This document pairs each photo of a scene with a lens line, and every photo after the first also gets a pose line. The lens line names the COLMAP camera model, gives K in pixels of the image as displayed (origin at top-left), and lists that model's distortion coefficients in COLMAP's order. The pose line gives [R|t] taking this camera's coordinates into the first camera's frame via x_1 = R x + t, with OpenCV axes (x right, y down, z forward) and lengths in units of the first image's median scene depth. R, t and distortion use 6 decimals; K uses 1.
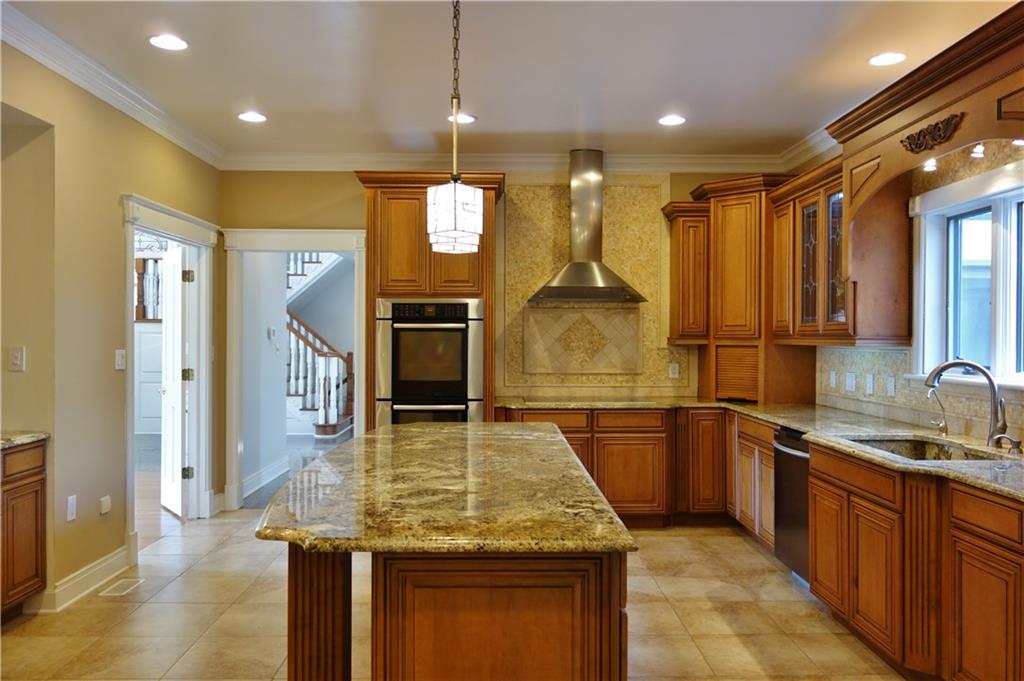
lens RADIAL K [[806.8, 0, 512.0], [0, 806.8, 340.5], [0, 0, 1]] dist [0.006194, -0.008194]
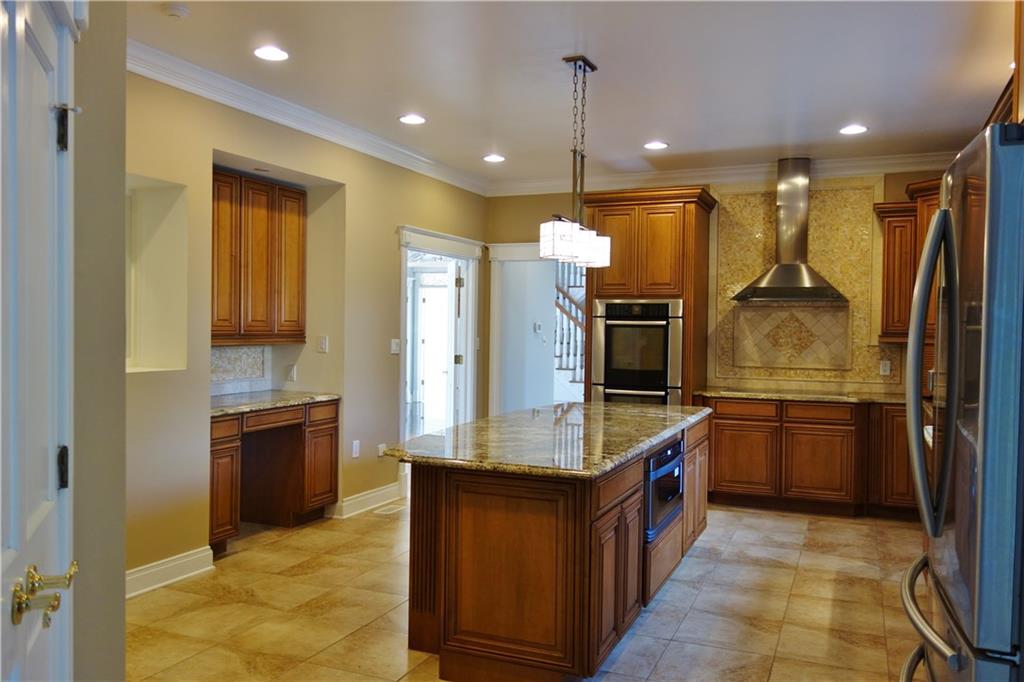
lens RADIAL K [[806.8, 0, 512.0], [0, 806.8, 341.0], [0, 0, 1]] dist [0.006194, -0.008194]
pose [[0.910501, 0.015288, -0.413225, 0.214294], [-0.011829, 0.999870, 0.010929, -0.002270], [0.413339, -0.005062, 0.910563, -0.137117]]
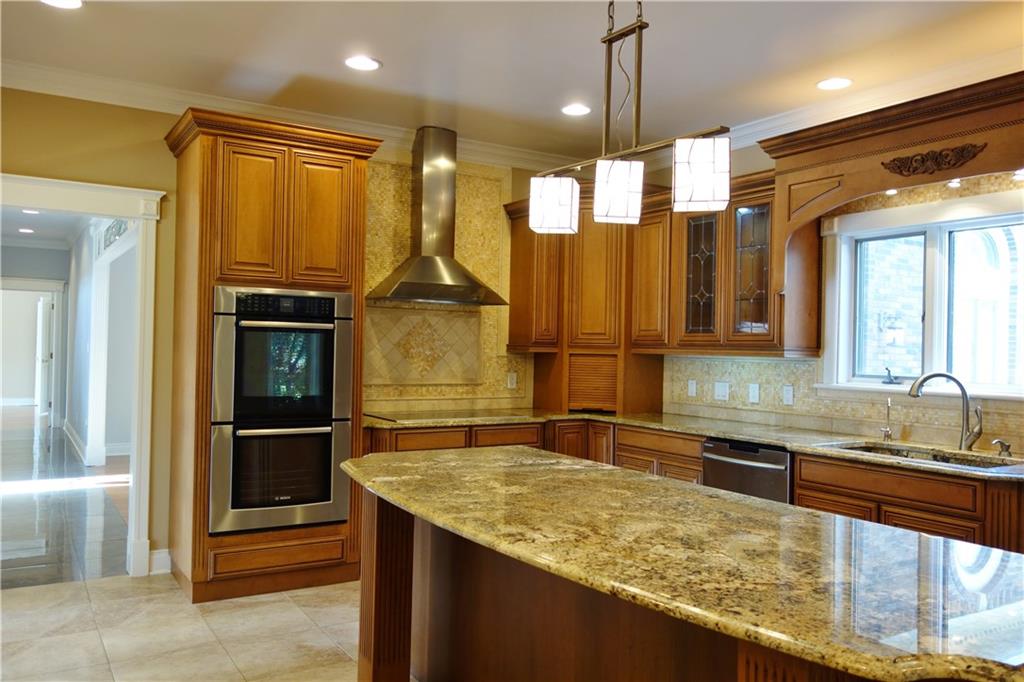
lens RADIAL K [[806.8, 0, 512.0], [0, 806.8, 341.0], [0, 0, 1]] dist [0.006194, -0.008194]
pose [[0.857780, 0.018394, 0.513688, -0.308087], [-0.015080, 0.999830, -0.010621, 0.002070], [-0.513796, 0.001364, 0.857911, 0.226830]]
